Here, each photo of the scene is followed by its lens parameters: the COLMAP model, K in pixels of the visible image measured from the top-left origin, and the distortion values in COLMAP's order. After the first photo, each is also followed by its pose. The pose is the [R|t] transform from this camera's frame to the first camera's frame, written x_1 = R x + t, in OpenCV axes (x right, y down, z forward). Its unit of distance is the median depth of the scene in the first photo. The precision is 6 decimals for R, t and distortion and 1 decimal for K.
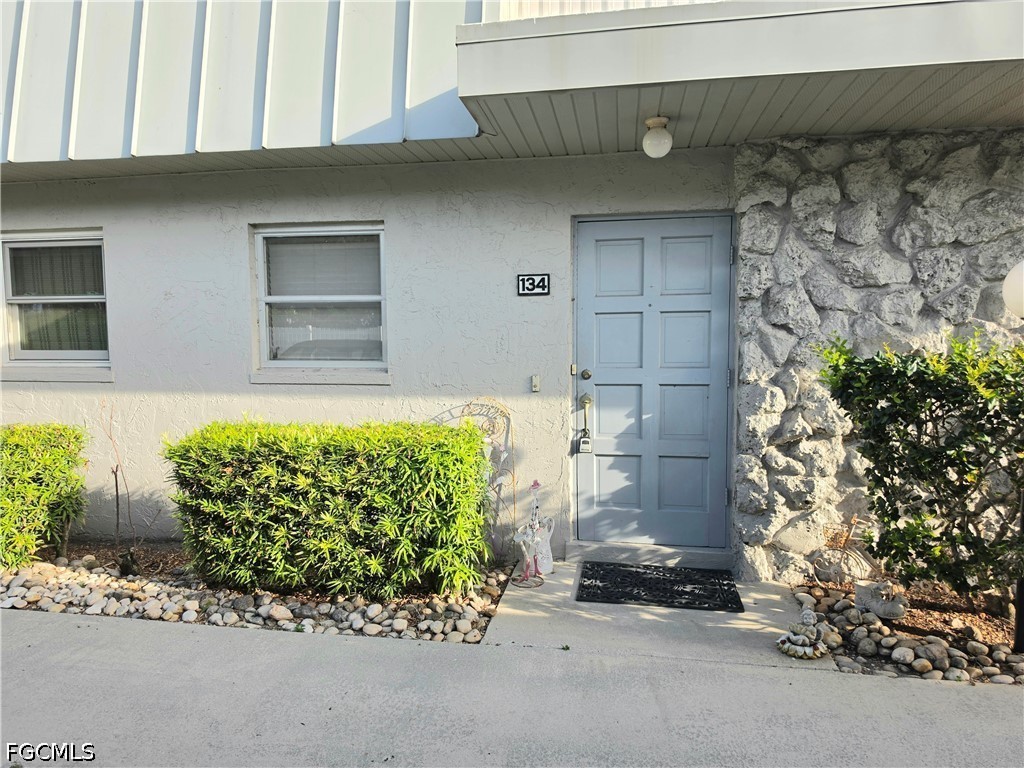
lens RADIAL K [[713.9, 0, 510.0], [0, 713.9, 394.6], [0, 0, 1]] dist [0.056646, -0.075825]
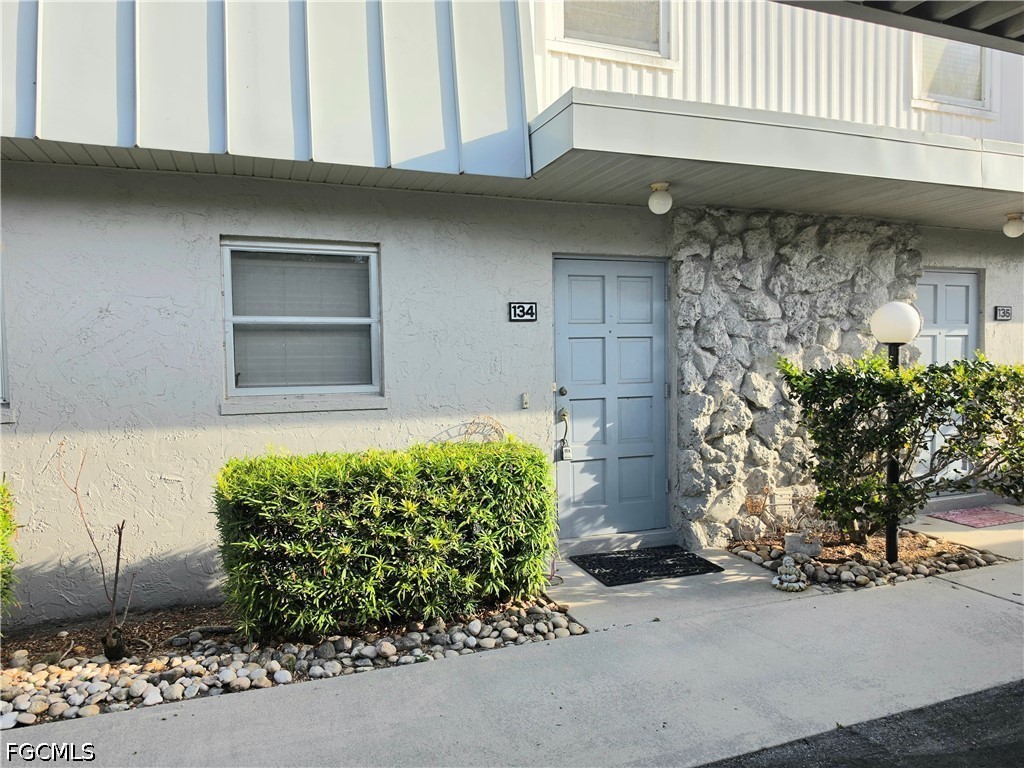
lens RADIAL K [[713.9, 0, 502.2], [0, 713.9, 387.3], [0, 0, 1]] dist [0.056646, -0.075825]
pose [[0.854977, -0.028517, 0.517881, -0.626779], [0.052267, 0.998142, -0.031327, -0.004272], [-0.516025, 0.053852, 0.854879, 0.084635]]
